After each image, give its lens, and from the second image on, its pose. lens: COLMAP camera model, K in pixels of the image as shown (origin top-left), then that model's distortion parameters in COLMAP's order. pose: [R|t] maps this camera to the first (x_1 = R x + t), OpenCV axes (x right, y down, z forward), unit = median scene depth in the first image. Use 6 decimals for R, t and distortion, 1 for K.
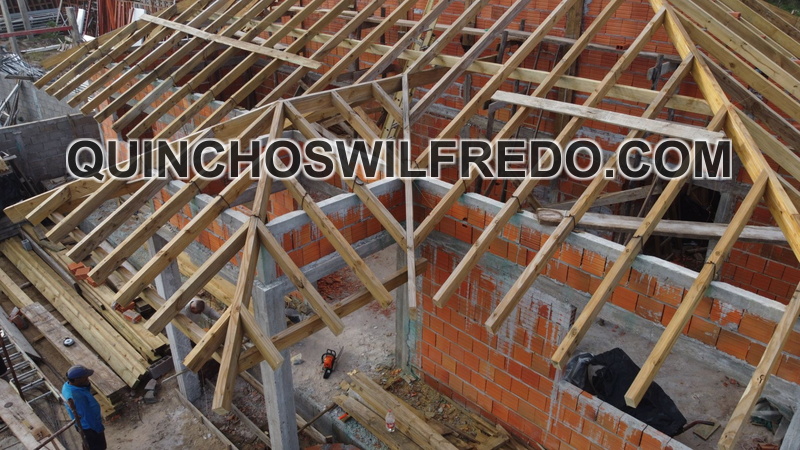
lens RADIAL K [[608.4, 0, 399.6], [0, 608.4, 225.2], [0, 0, 1]] dist [-0.004075, -0.000008]
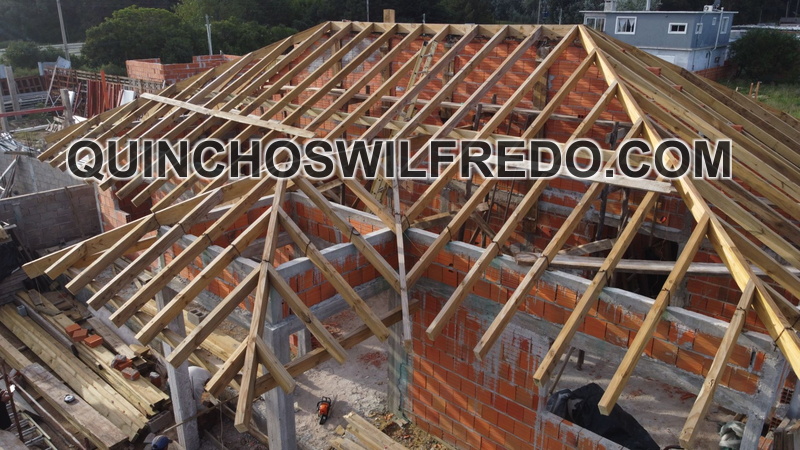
lens RADIAL K [[608.4, 0, 400.2], [0, 608.4, 224.6], [0, 0, 1]] dist [-0.004075, -0.000008]
pose [[0.999080, -0.015026, 0.040162, -0.027233], [0.019952, 0.991931, -0.125196, 0.051148], [-0.037957, 0.125882, 0.991319, -0.103370]]
